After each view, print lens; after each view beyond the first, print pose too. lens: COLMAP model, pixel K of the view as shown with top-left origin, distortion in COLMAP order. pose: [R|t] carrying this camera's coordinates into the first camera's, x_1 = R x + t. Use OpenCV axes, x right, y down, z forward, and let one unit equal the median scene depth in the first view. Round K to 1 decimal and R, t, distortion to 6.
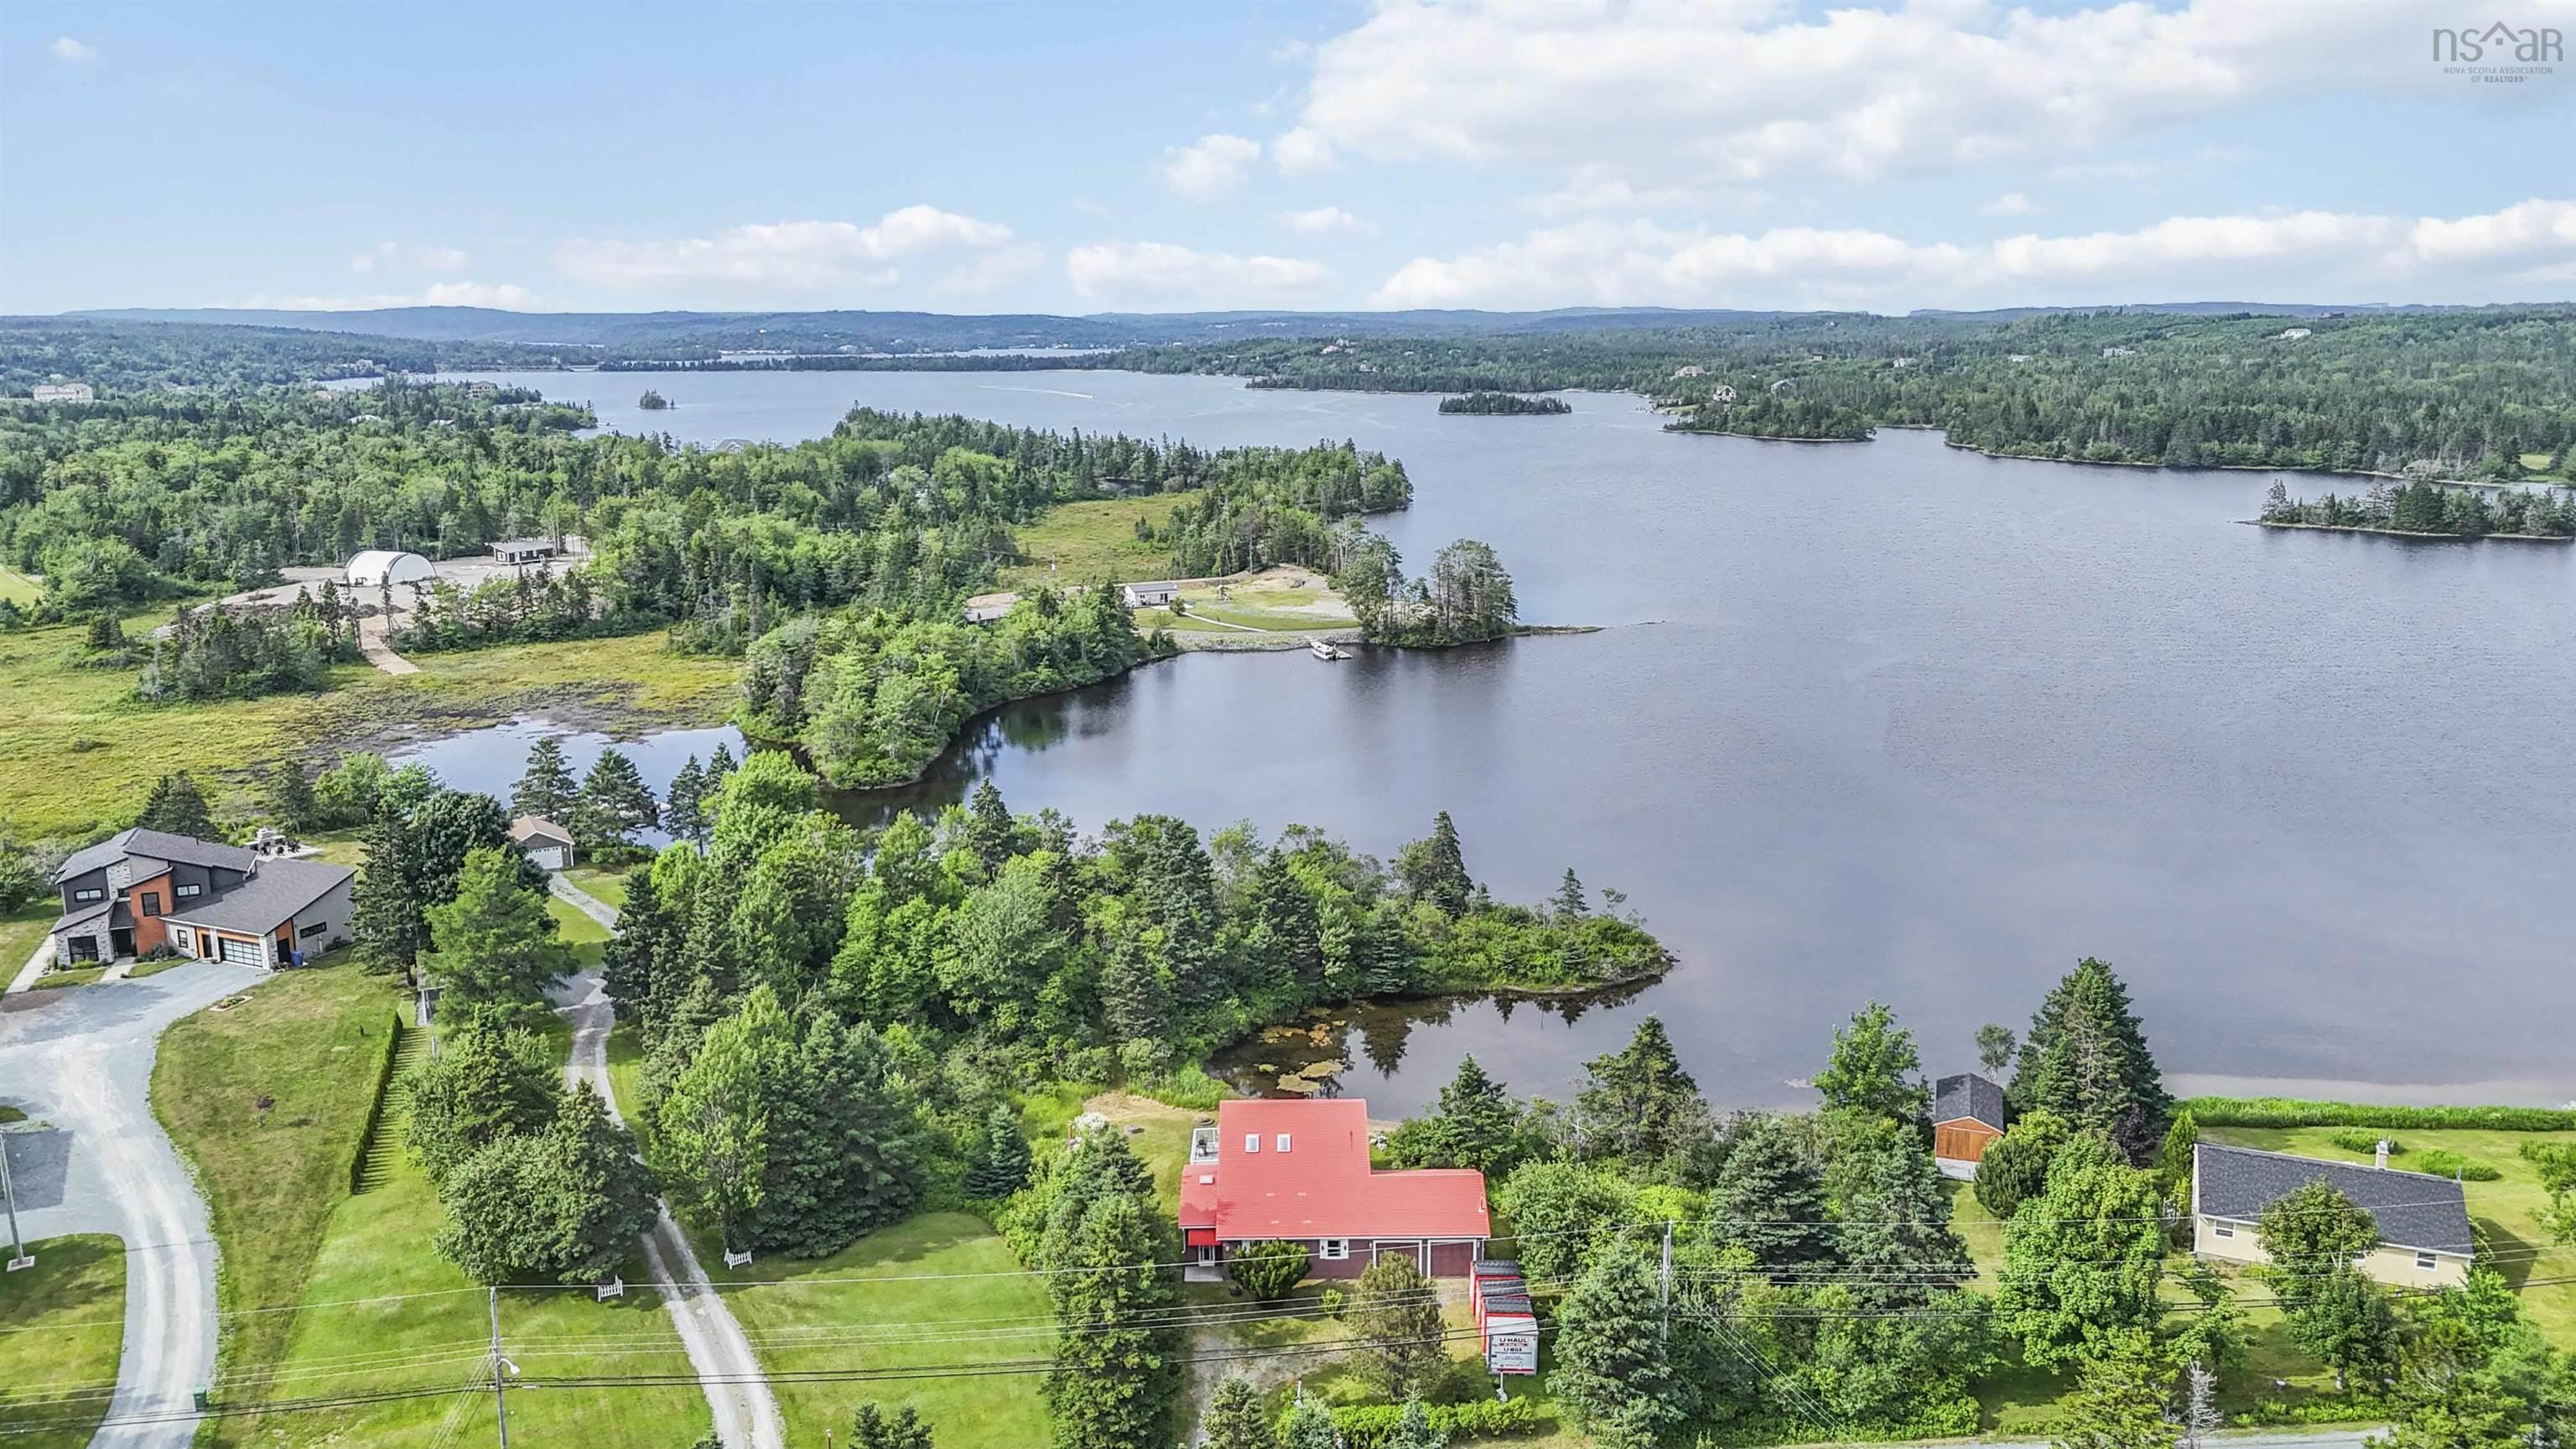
lens RADIAL K [[1893.5, 0, 1281.5], [0, 1893.5, 710.6], [0, 0, 1]] dist [0.088078, -0.097016]
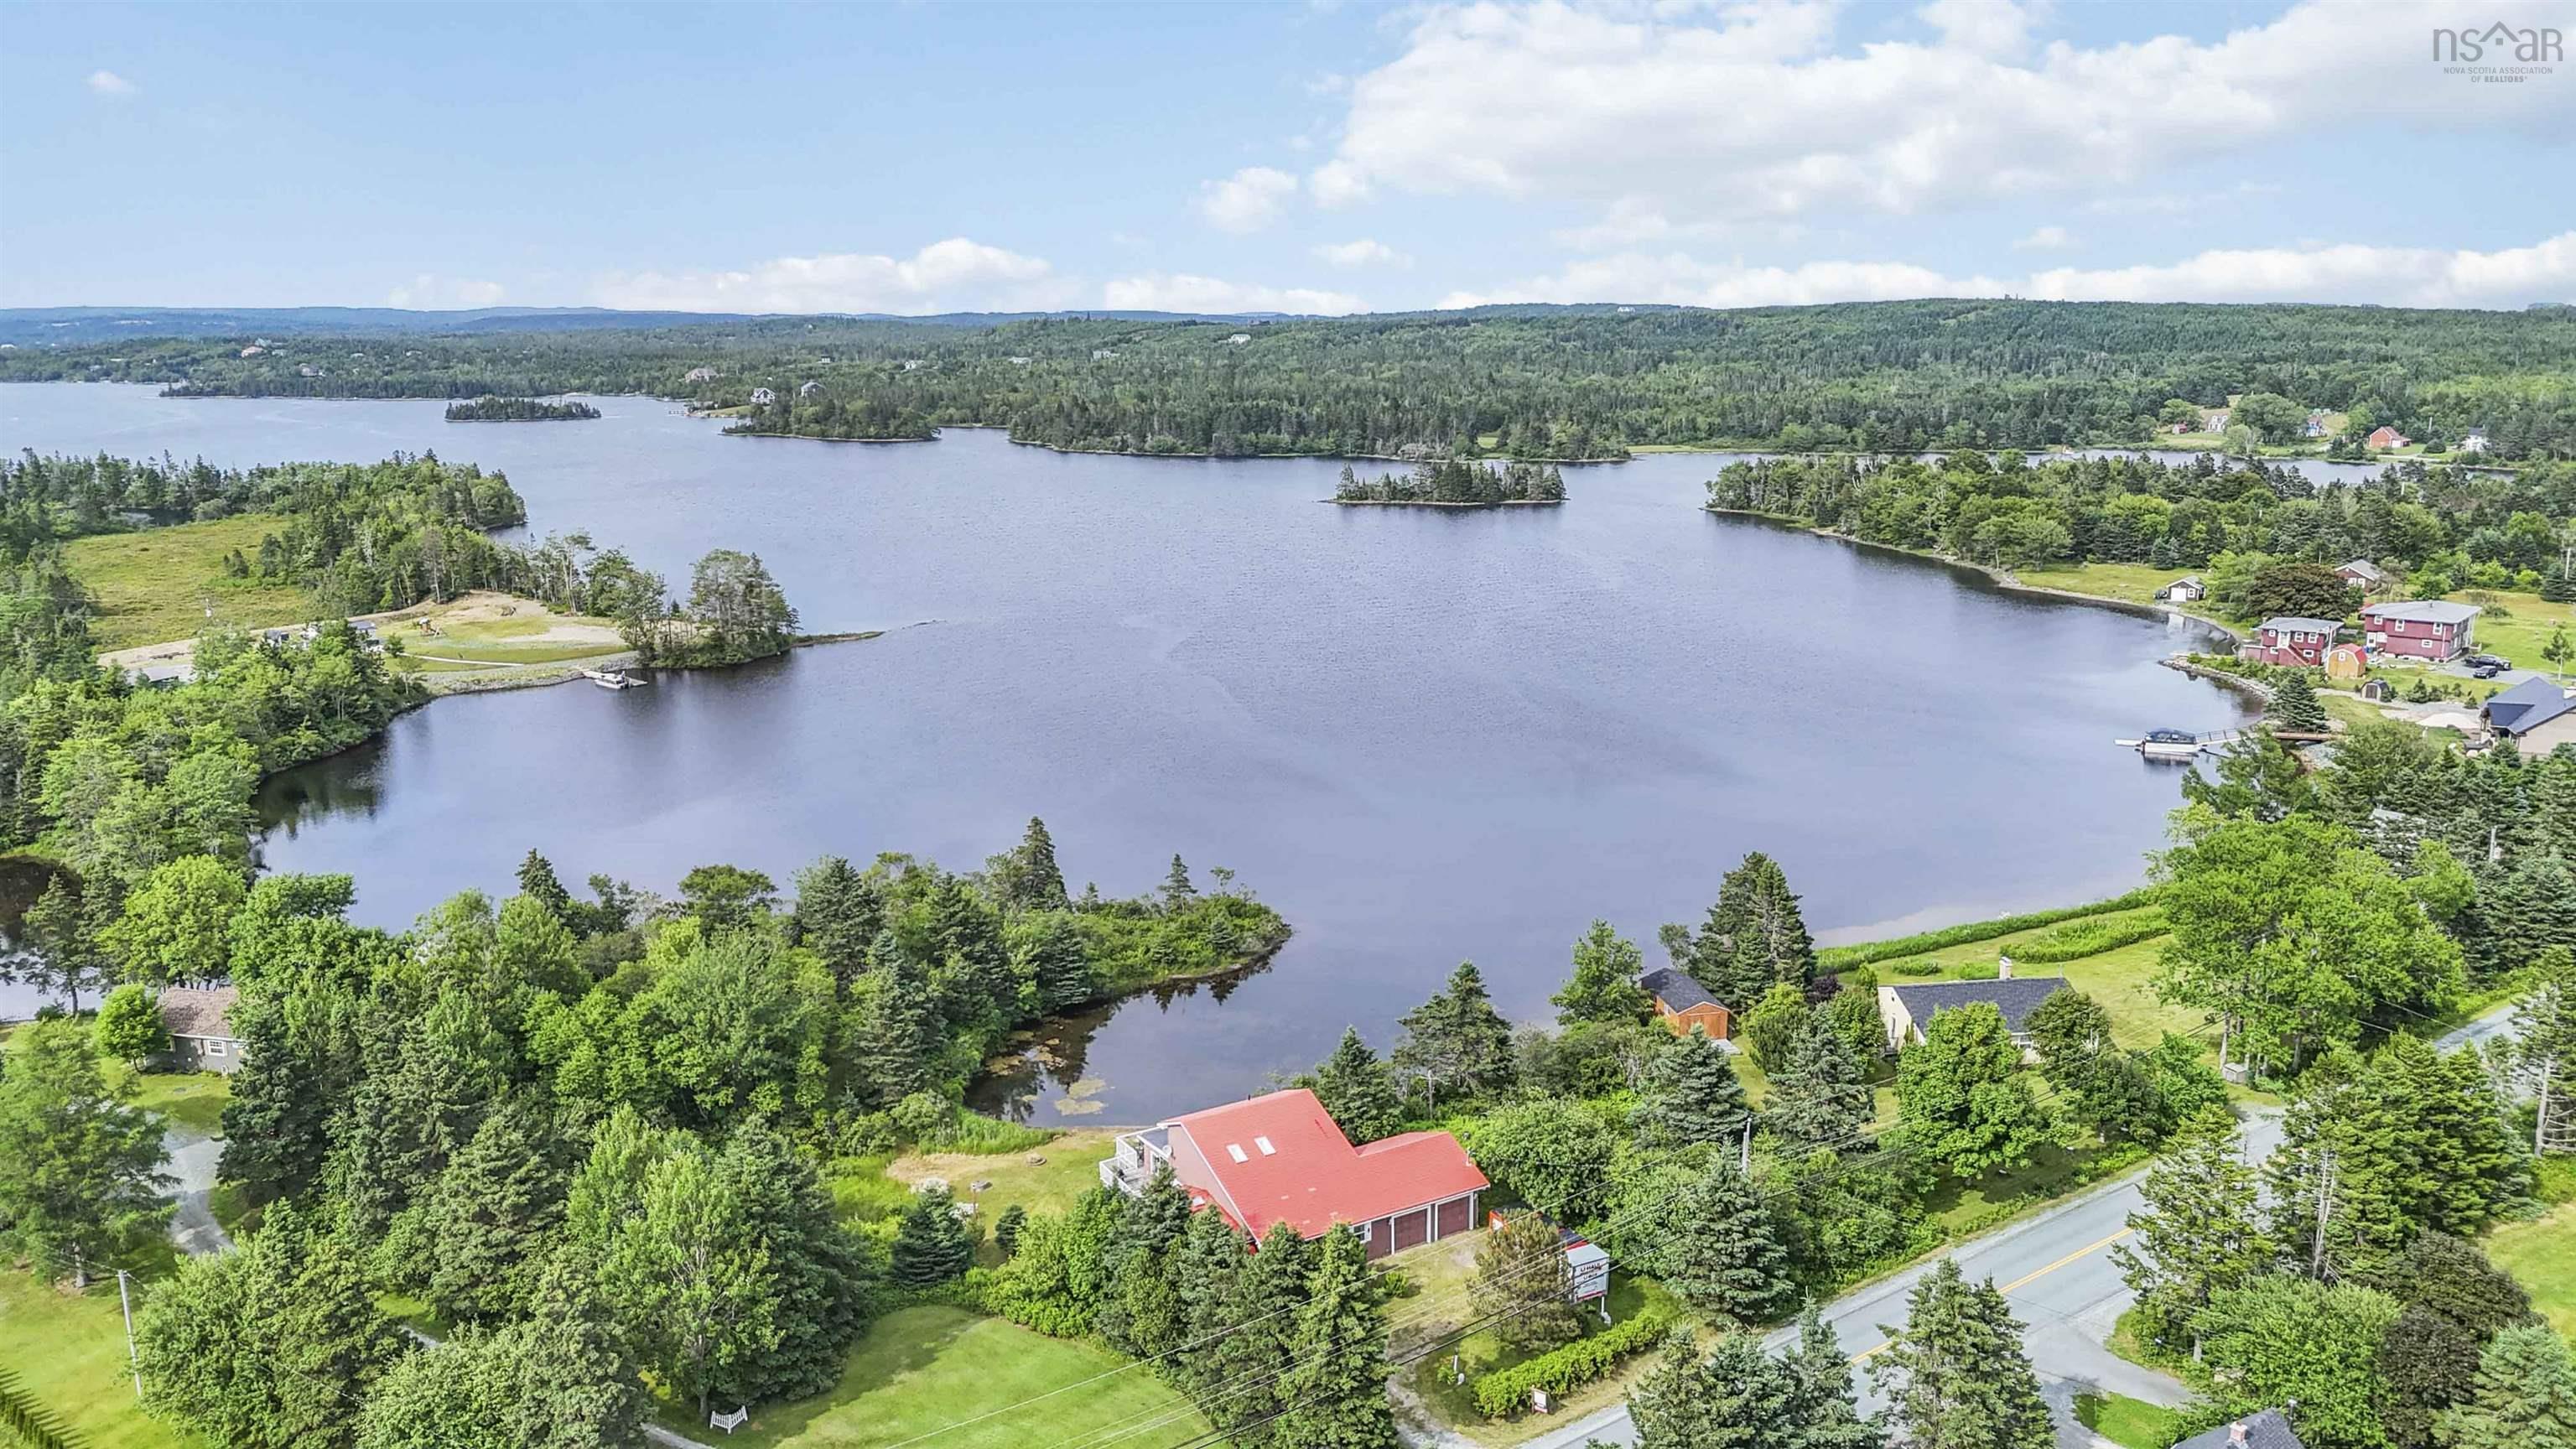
lens RADIAL K [[1895.9, 0, 1285.9], [0, 1895.9, 682.1], [0, 0, 1]] dist [0.081707, -0.102314]
pose [[0.859201, -0.094746, 0.502789, -0.121970], [0.102626, 0.994647, 0.012058, -0.006414], [-0.501240, 0.041239, 0.864325, 0.032713]]
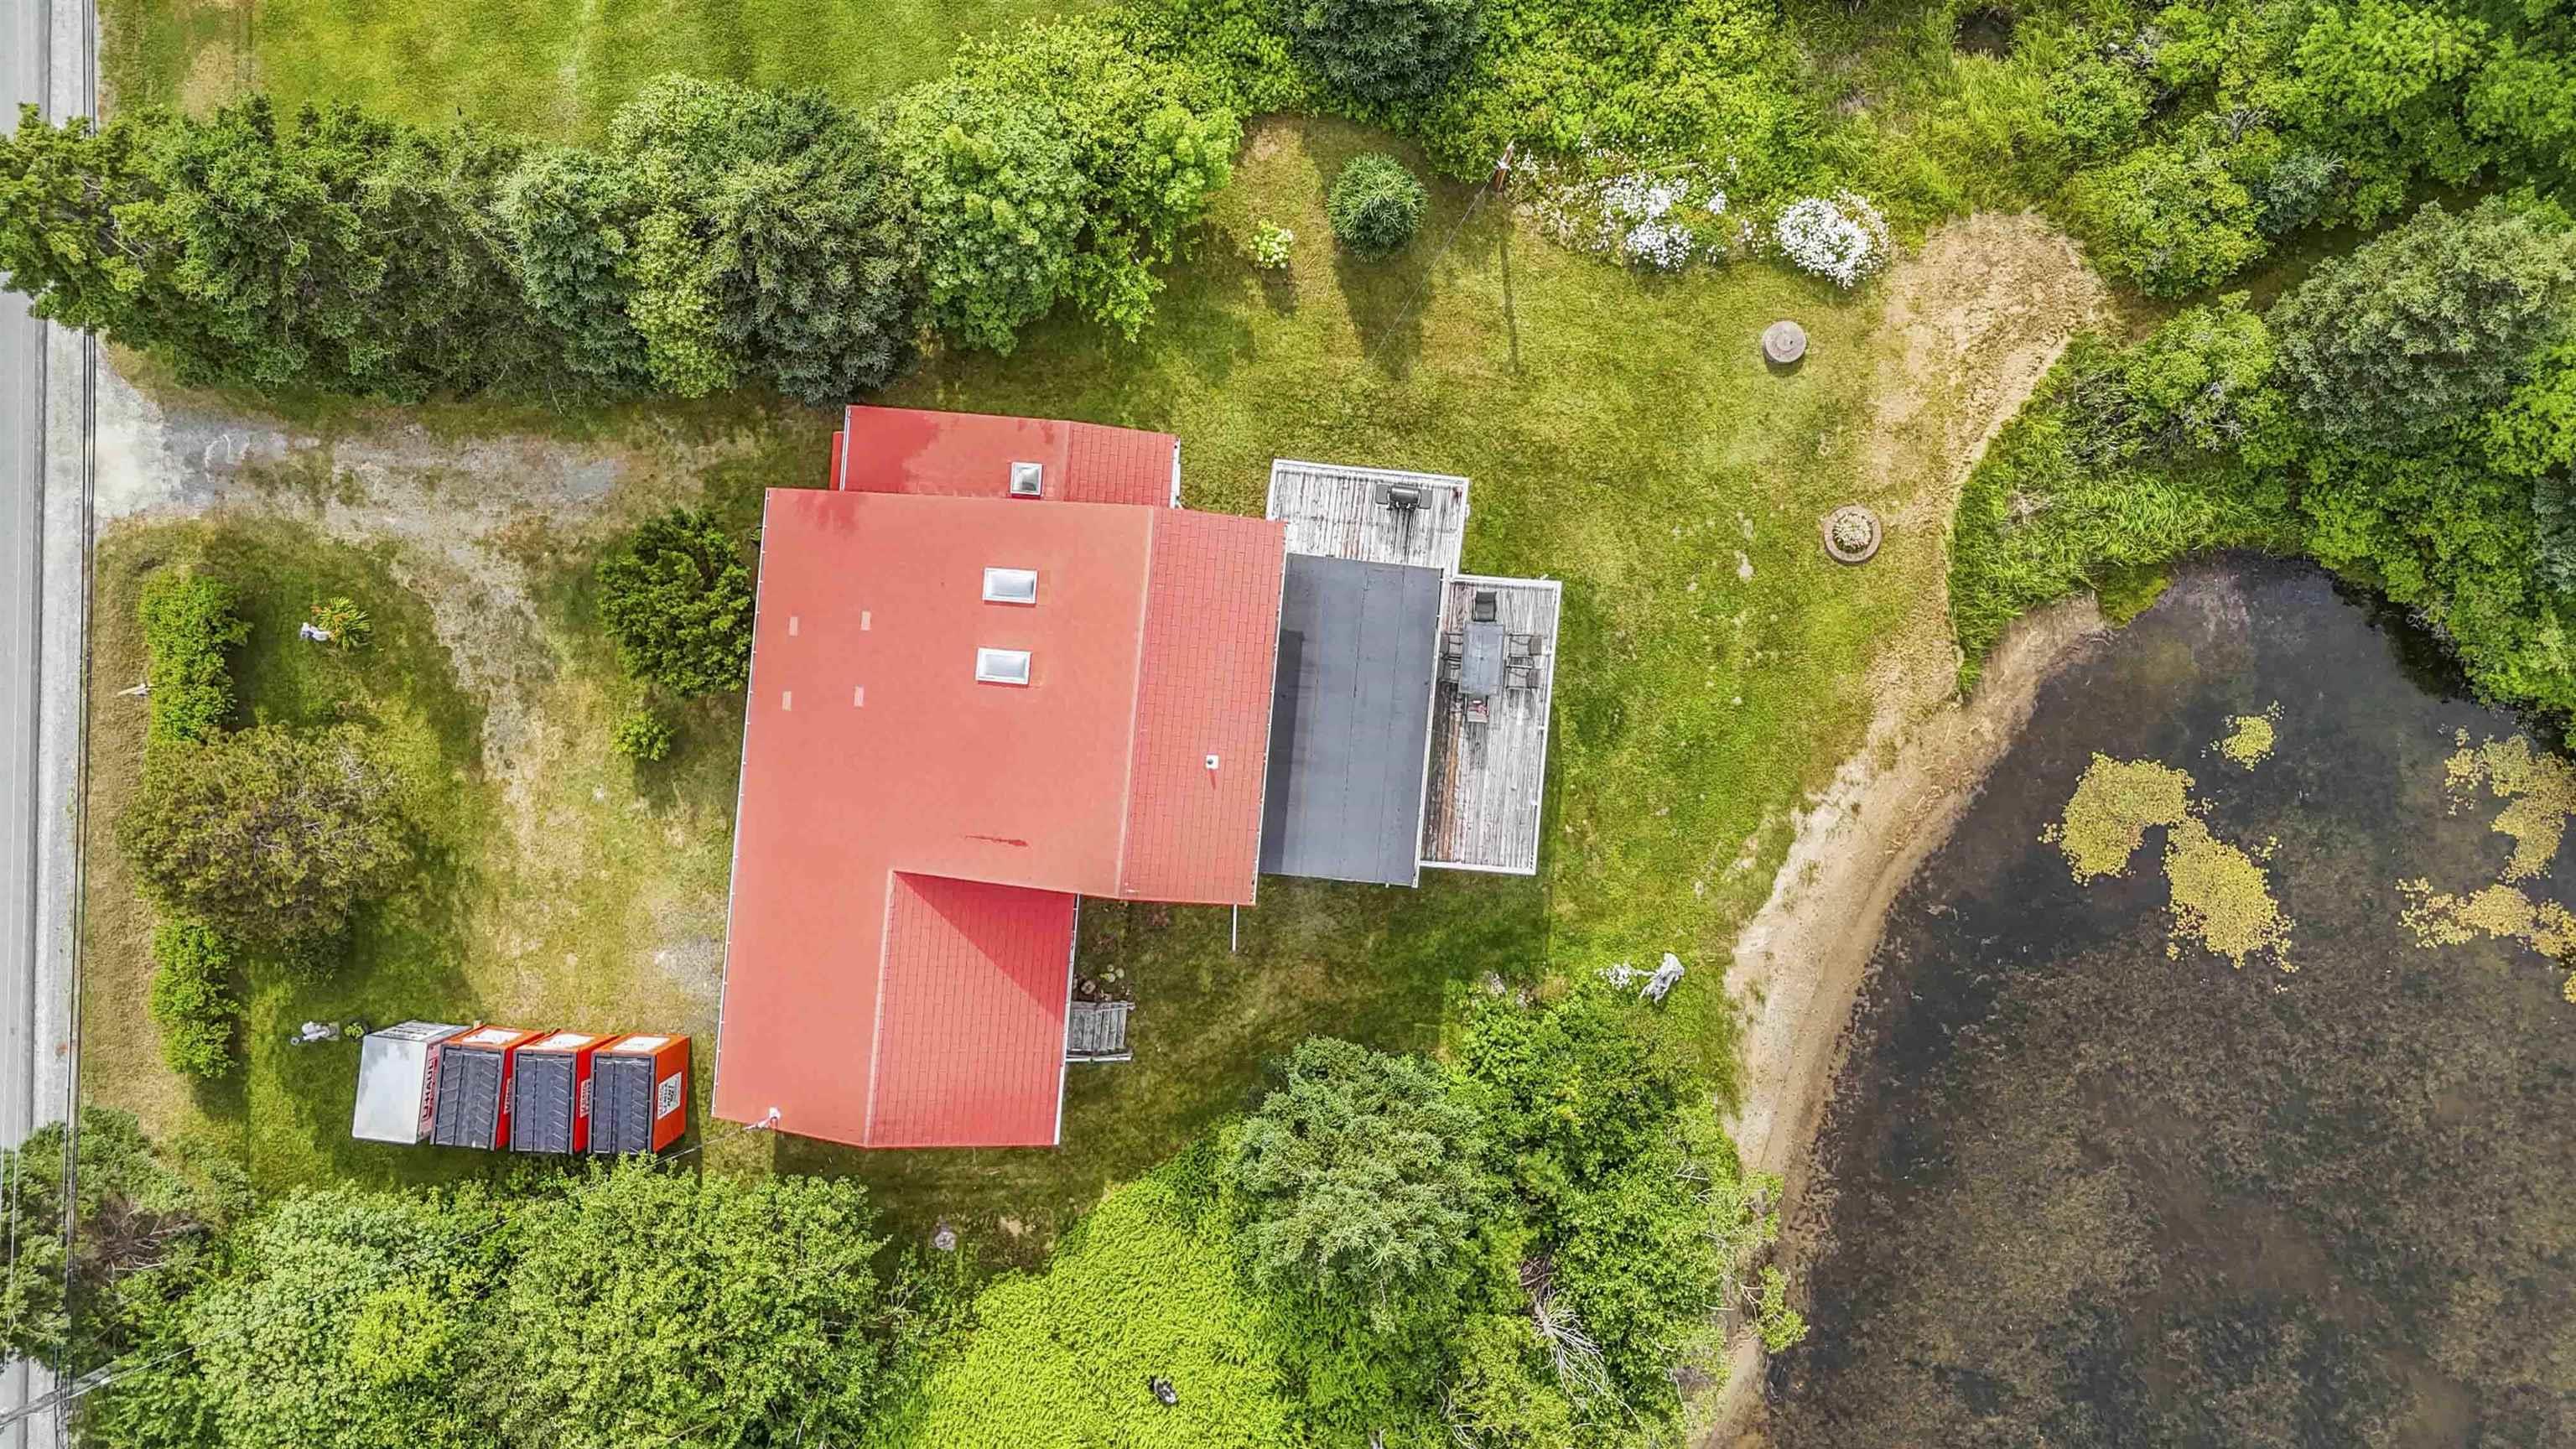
lens RADIAL K [[1893.5, 0, 1281.5], [0, 1893.5, 710.6], [0, 0, 1]] dist [0.088078, -0.097016]
pose [[-0.090712, 0.995867, 0.004411, 0.000641], [-0.180880, -0.020831, 0.983285, -0.043304], [0.979313, 0.088398, 0.182022, 0.257229]]
